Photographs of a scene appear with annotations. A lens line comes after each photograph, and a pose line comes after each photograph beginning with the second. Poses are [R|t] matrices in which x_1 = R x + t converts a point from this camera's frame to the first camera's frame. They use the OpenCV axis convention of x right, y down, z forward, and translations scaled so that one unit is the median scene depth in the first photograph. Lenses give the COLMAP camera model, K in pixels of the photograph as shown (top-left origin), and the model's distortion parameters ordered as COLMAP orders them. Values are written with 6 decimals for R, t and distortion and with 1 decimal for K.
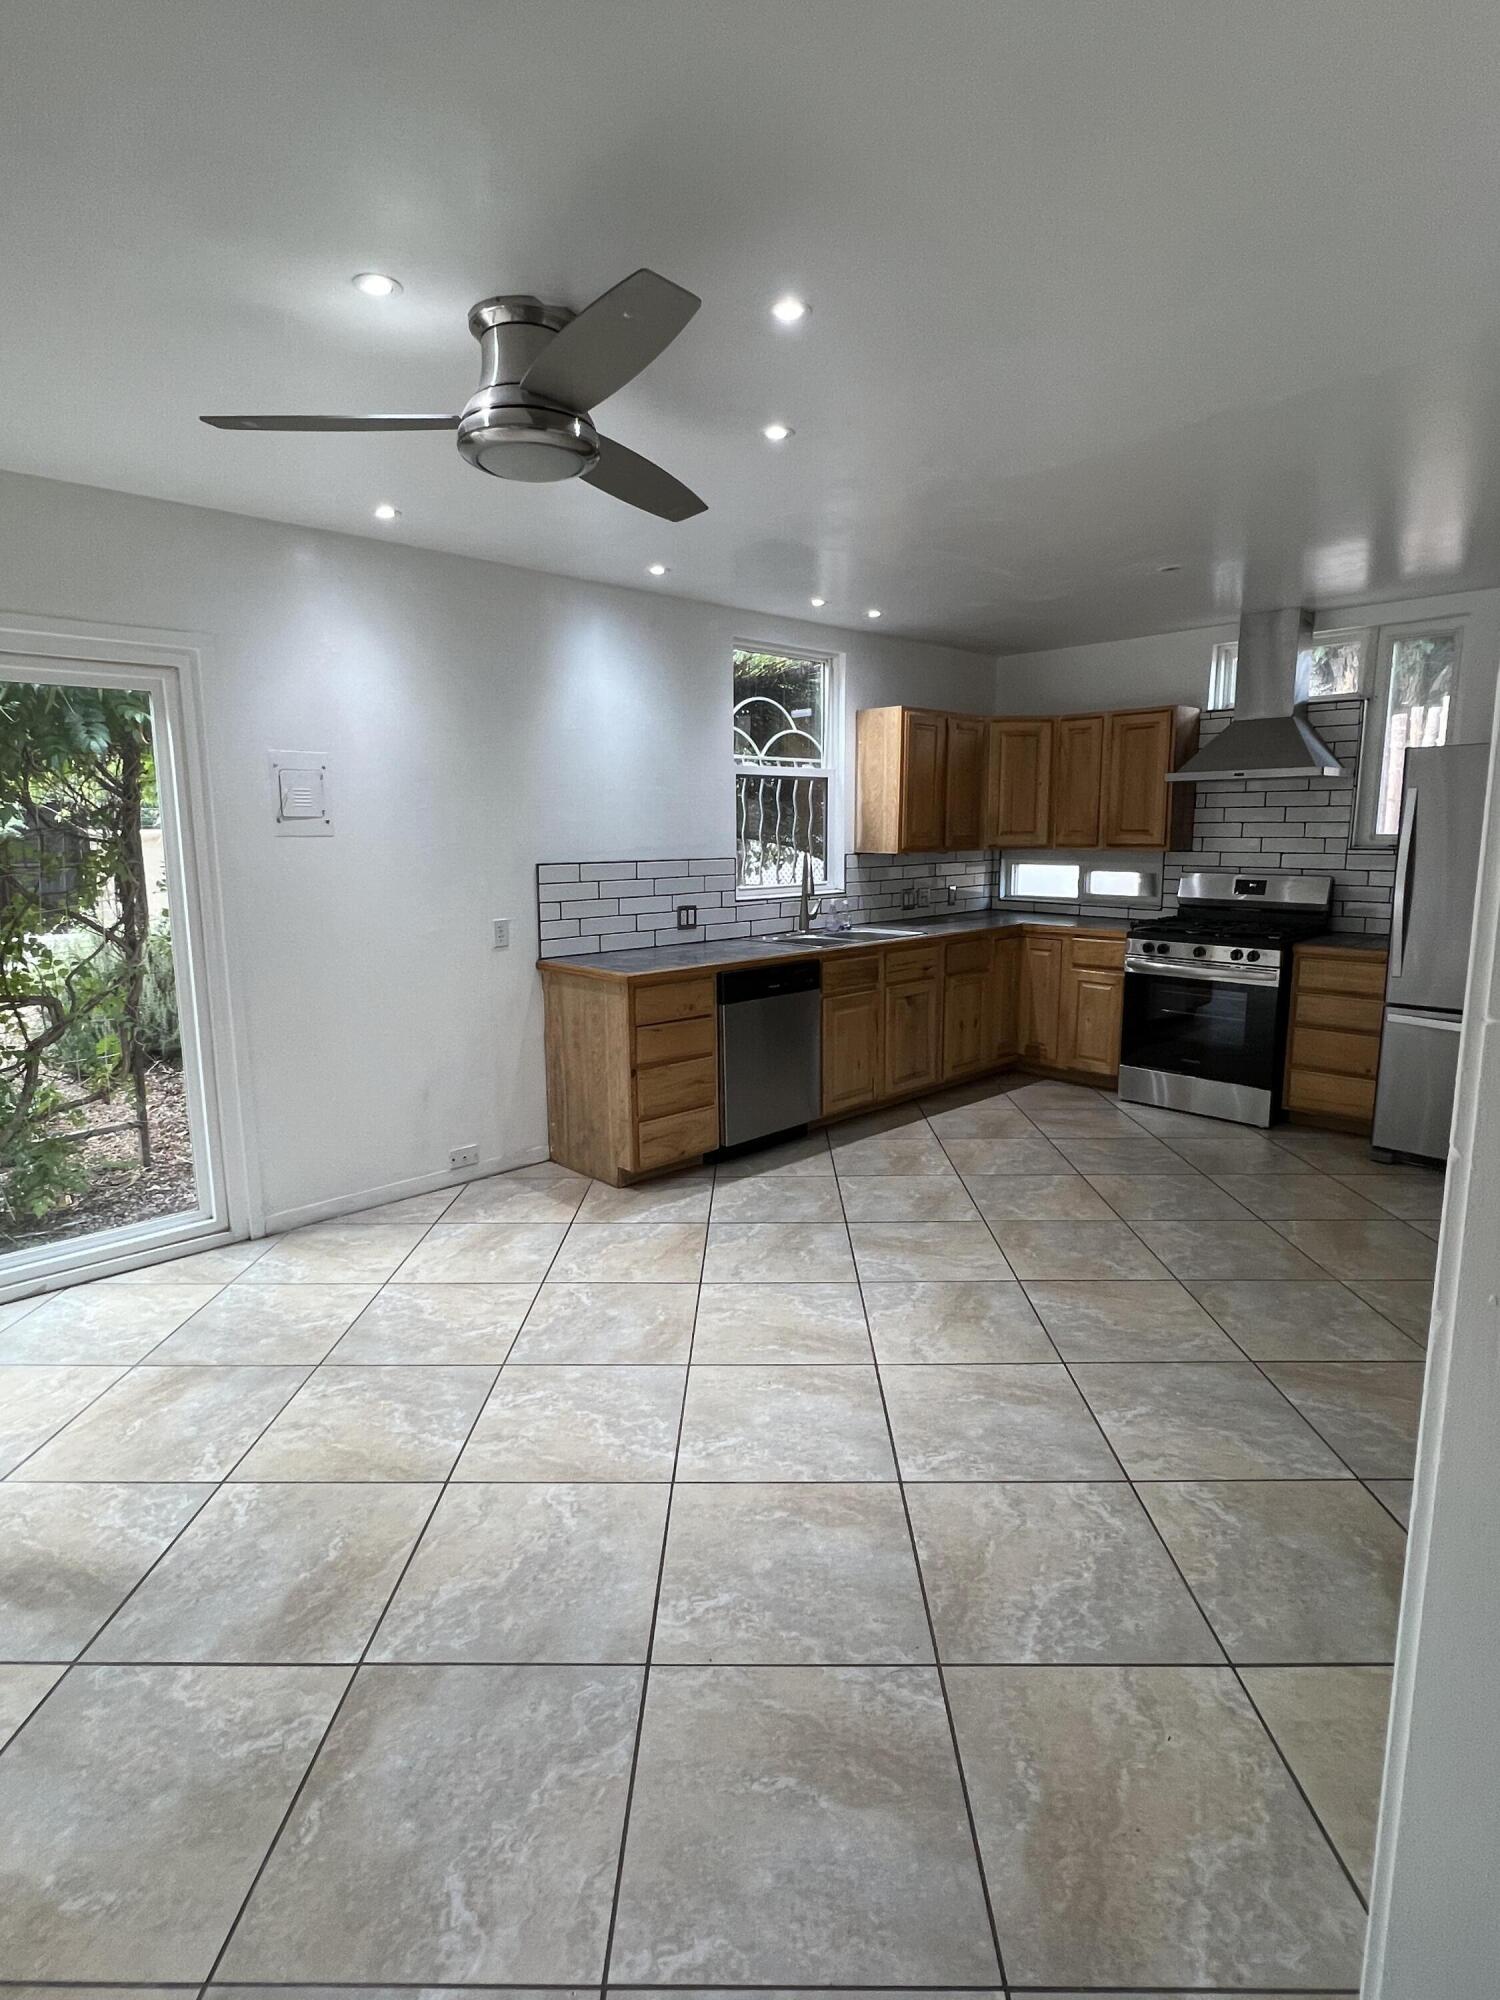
lens RADIAL K [[1028.4, 0, 750.0], [0, 1028.4, 1000.0], [0, 0, 1]] dist [-0.005495, 0.001697]
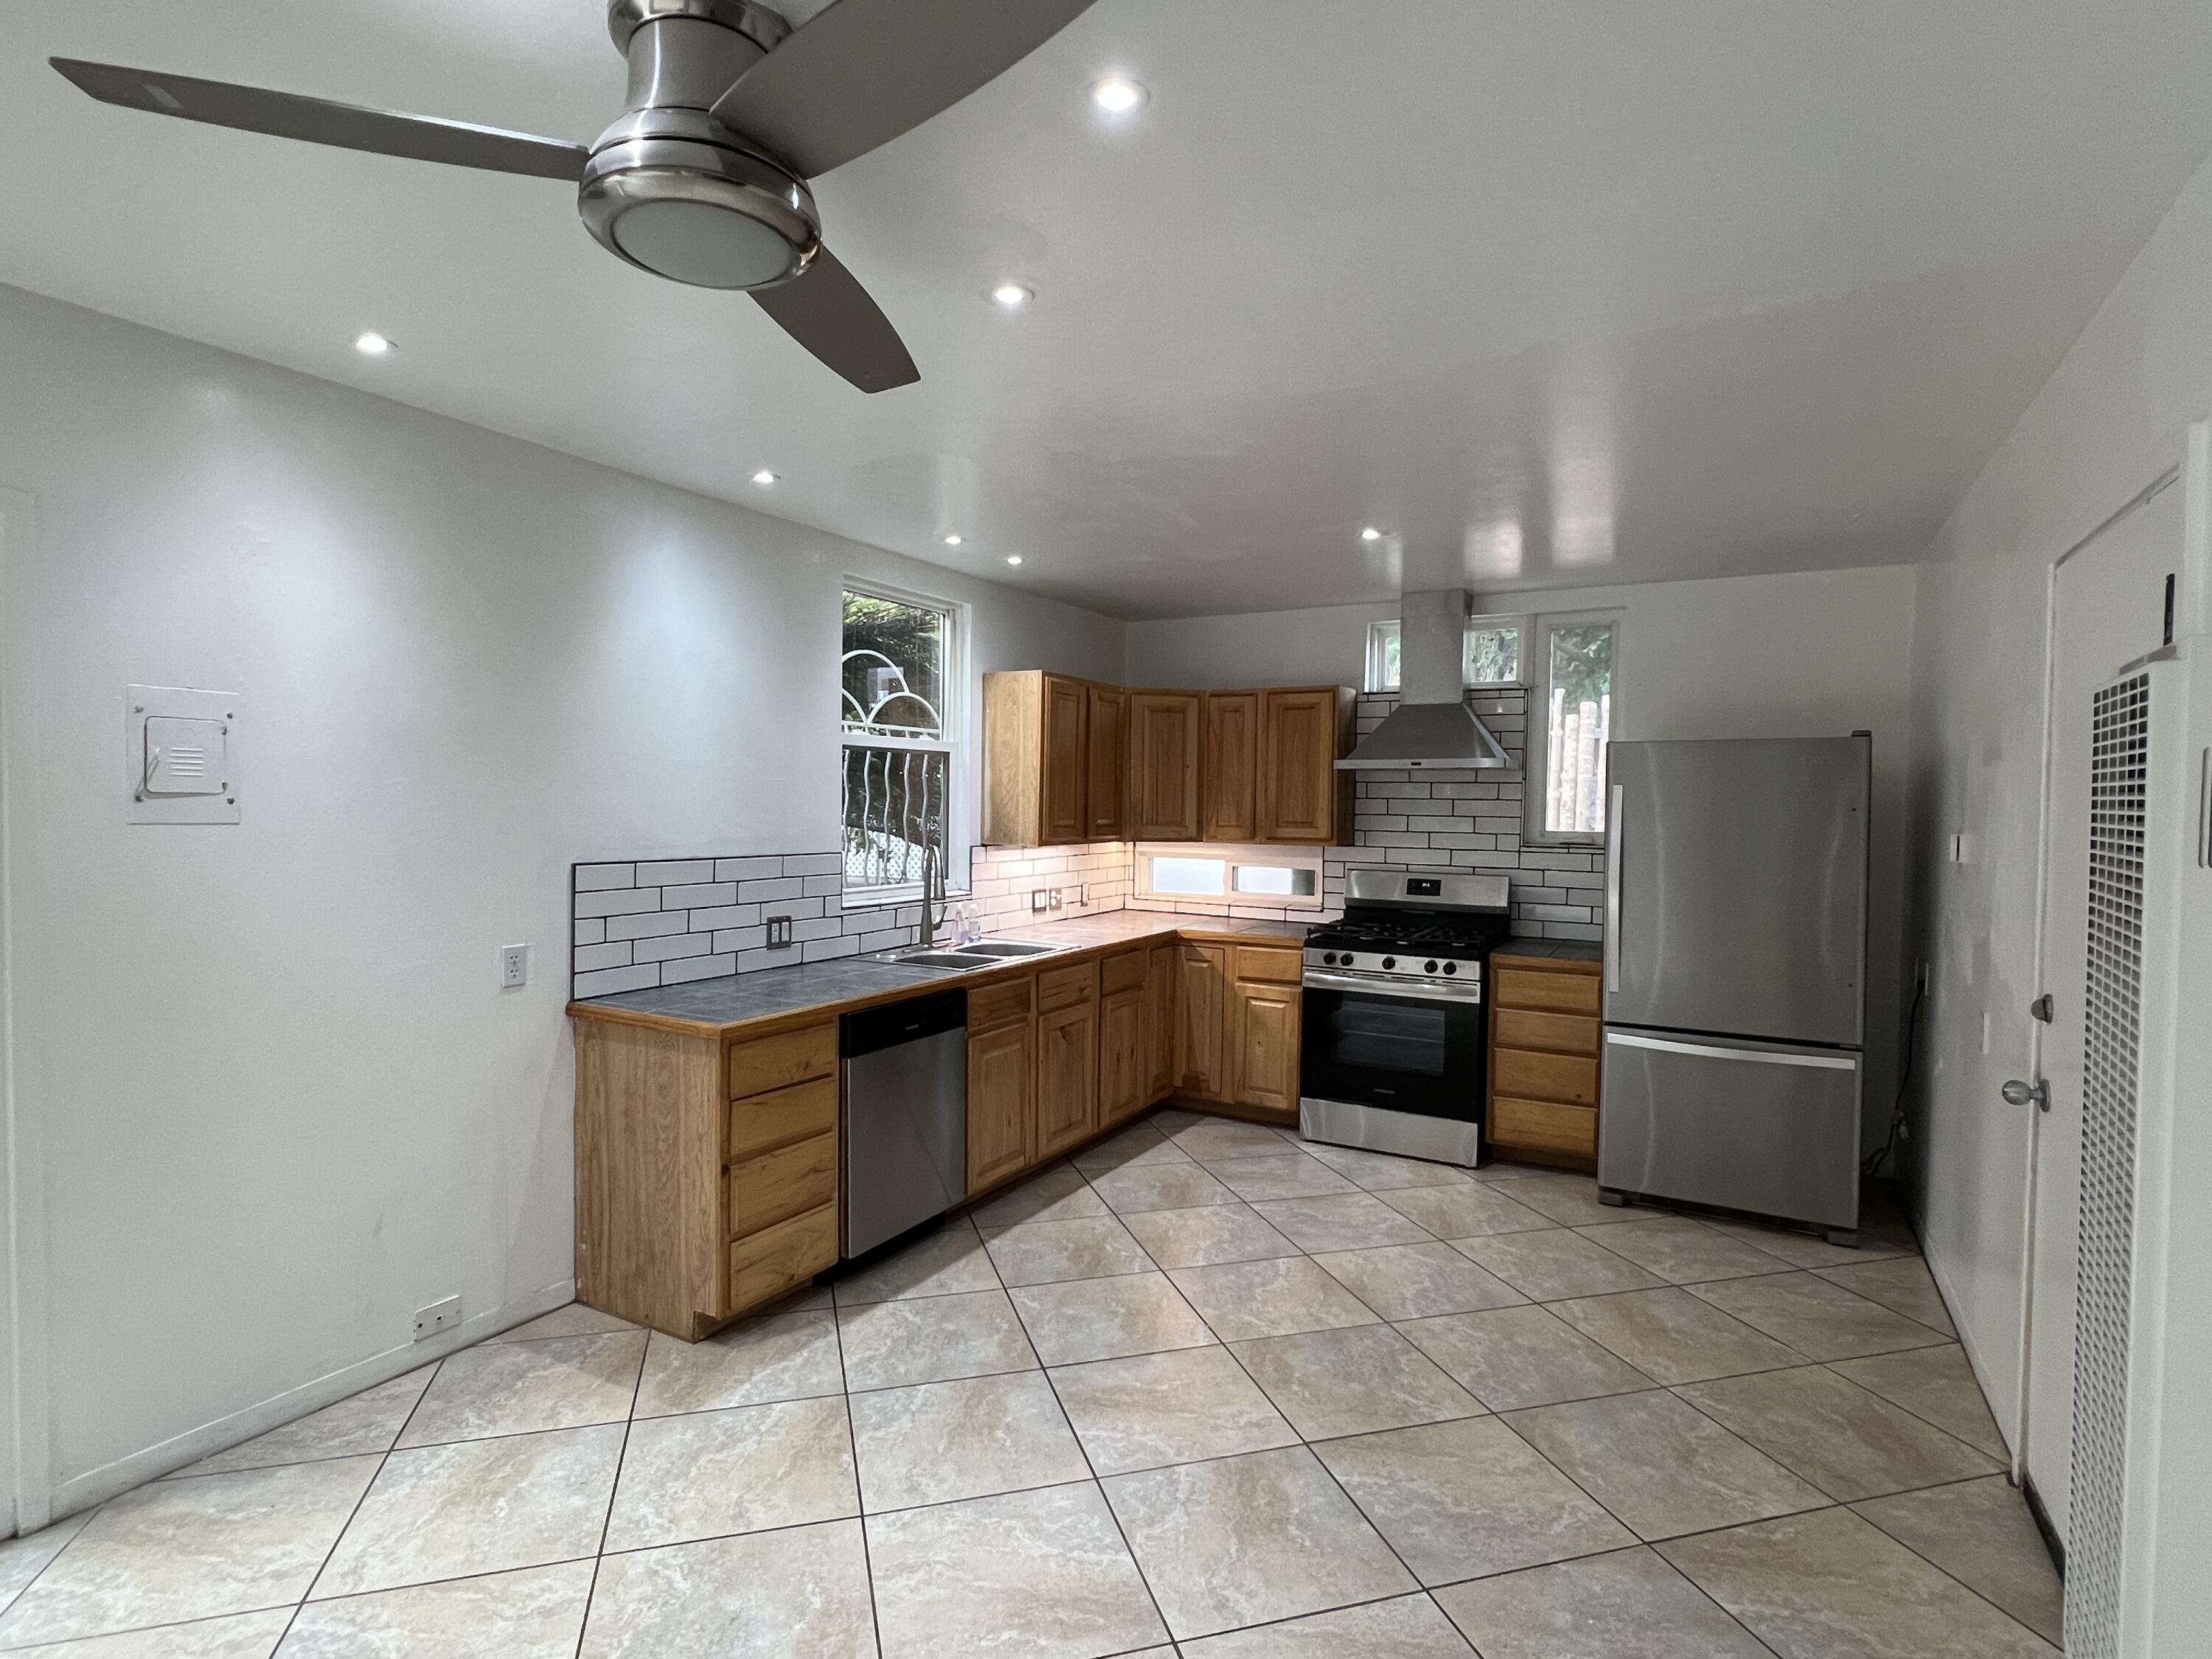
lens RADIAL K [[1137.5, 0, 1095.9], [0, 1137.5, 841.6], [0, 0, 1]] dist [-0.005495, 0.001697]
pose [[0.957823, 0.009420, 0.287205, -0.079202], [0.028020, 0.991638, -0.125970, -0.035946], [-0.285990, 0.128705, 0.949550, 0.149468]]
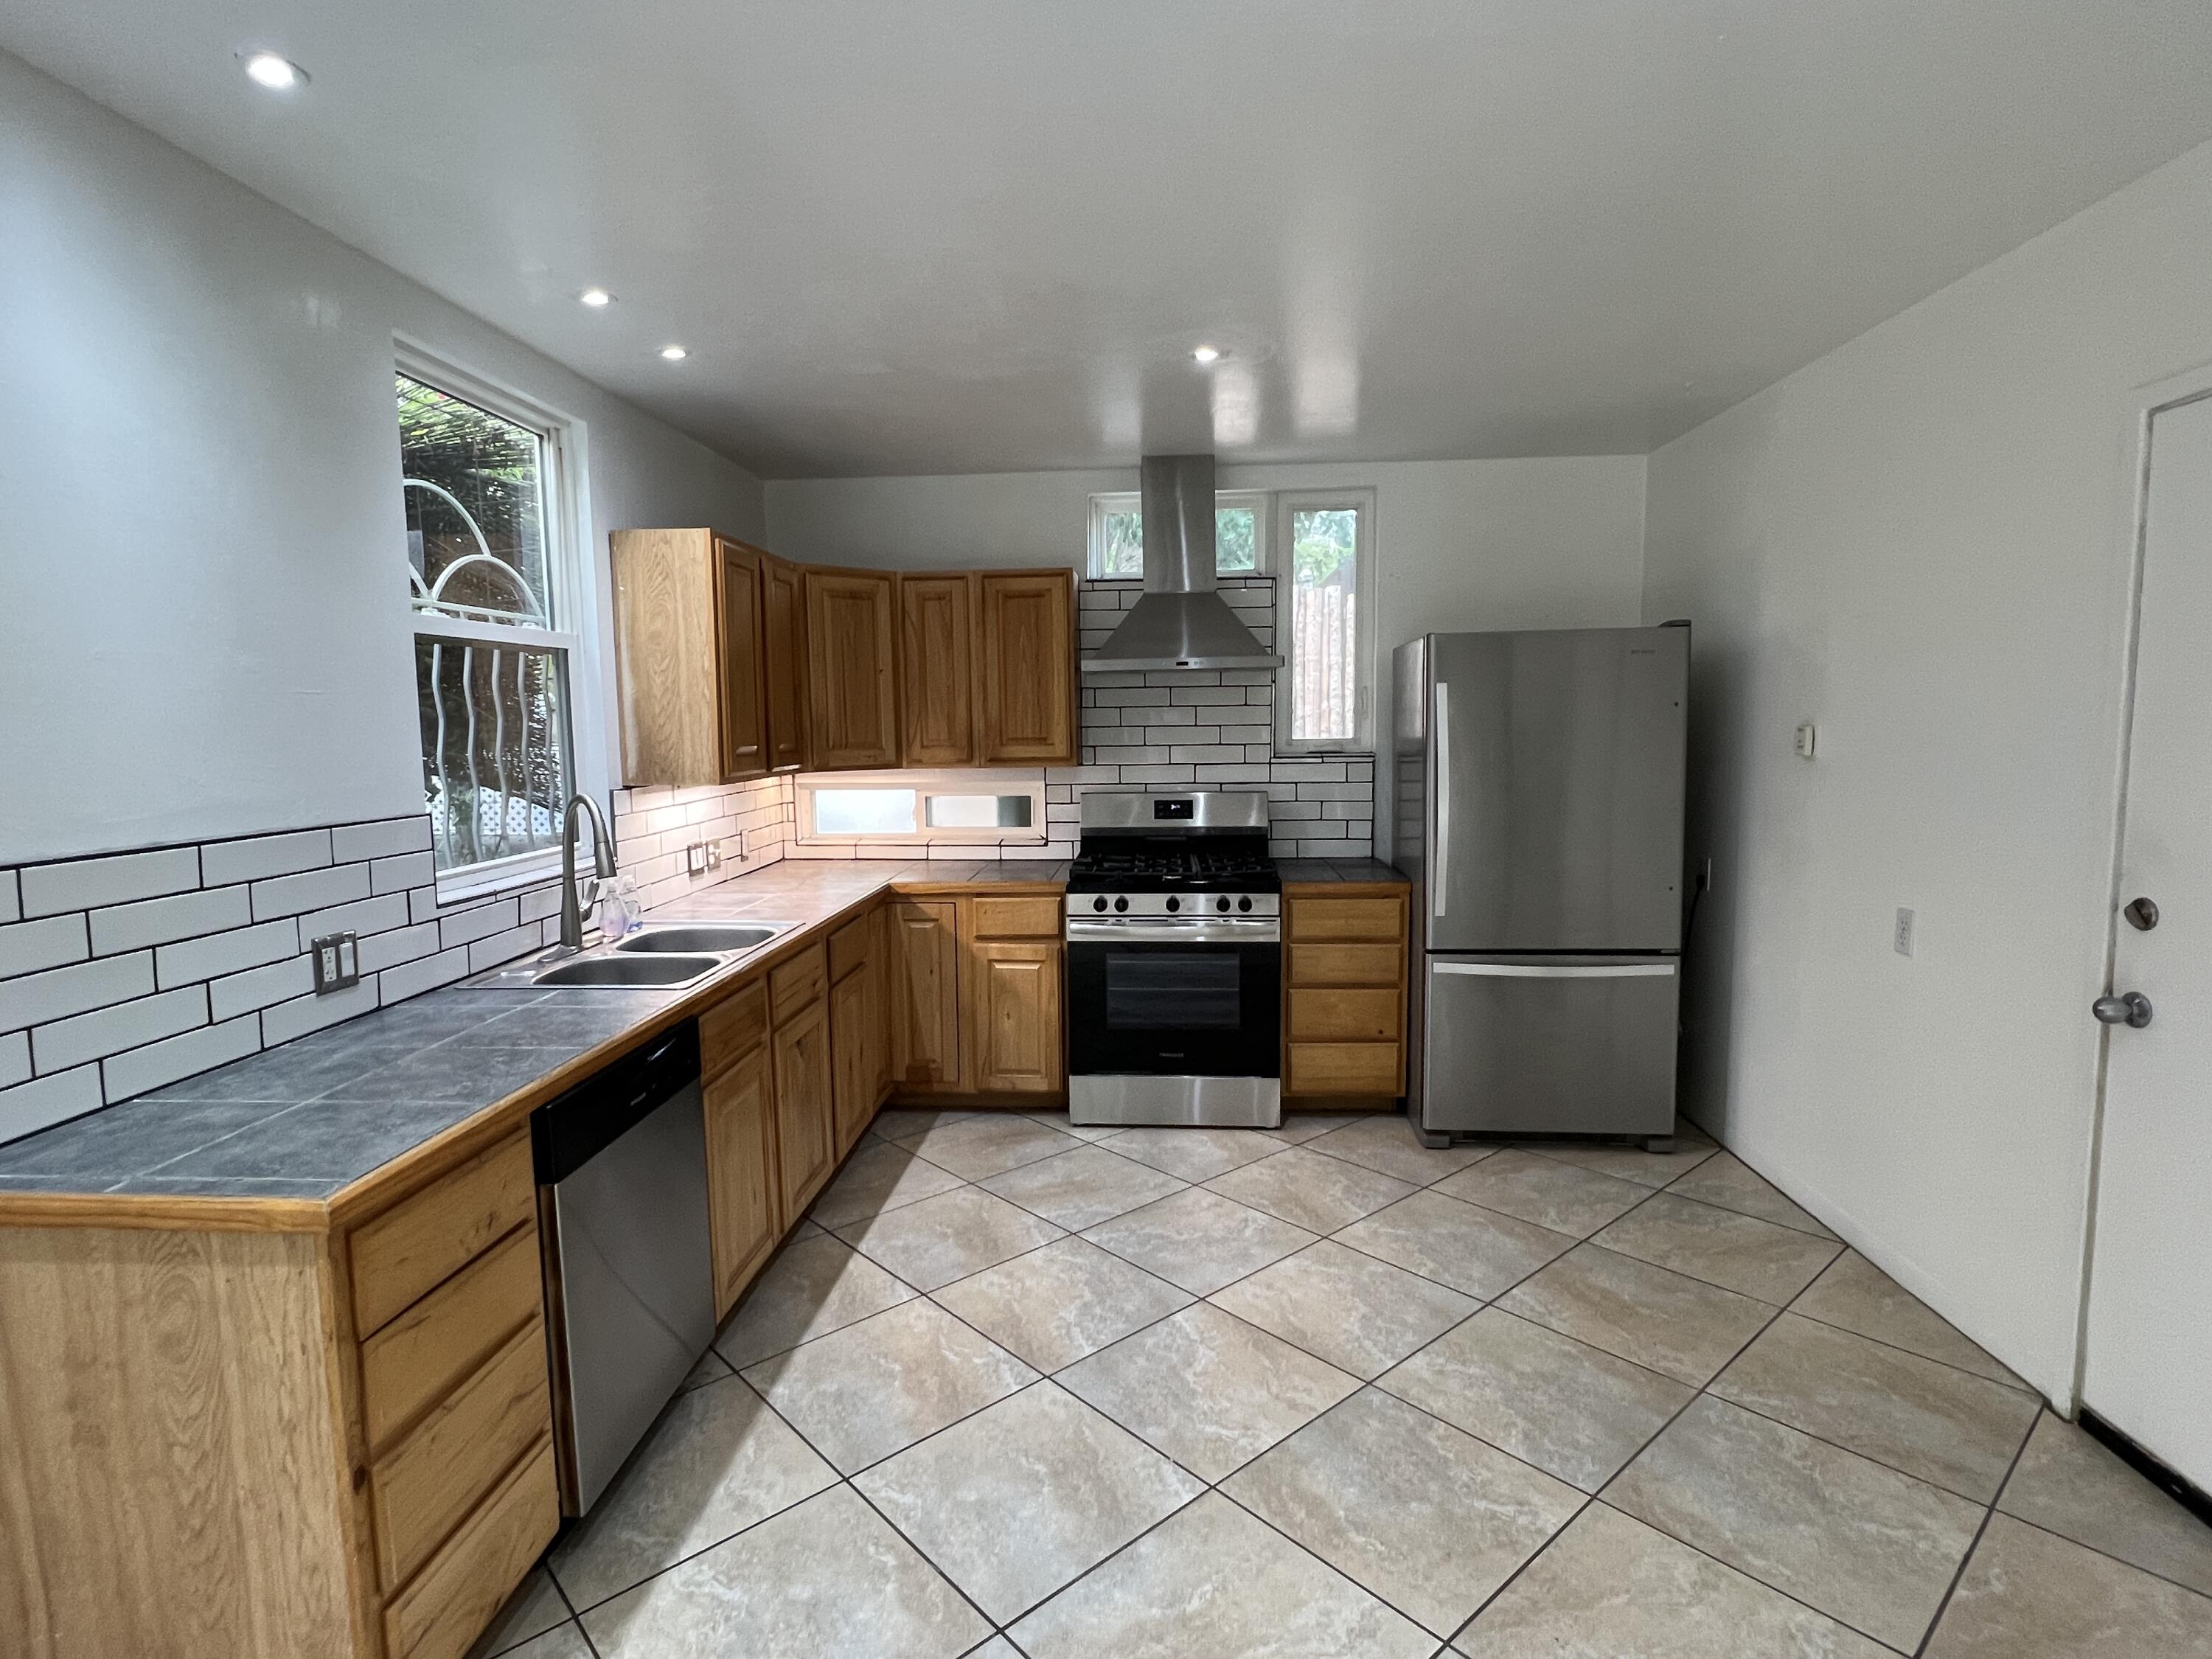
lens RADIAL K [[1137.5, 0, 1095.9], [0, 1137.5, 841.6], [0, 0, 1]] dist [-0.005495, 0.001697]
pose [[0.742563, -0.075693, 0.665485, -0.136845], [0.120164, 0.992528, -0.021190, -0.082827], [-0.658908, 0.095702, 0.746110, 0.446957]]
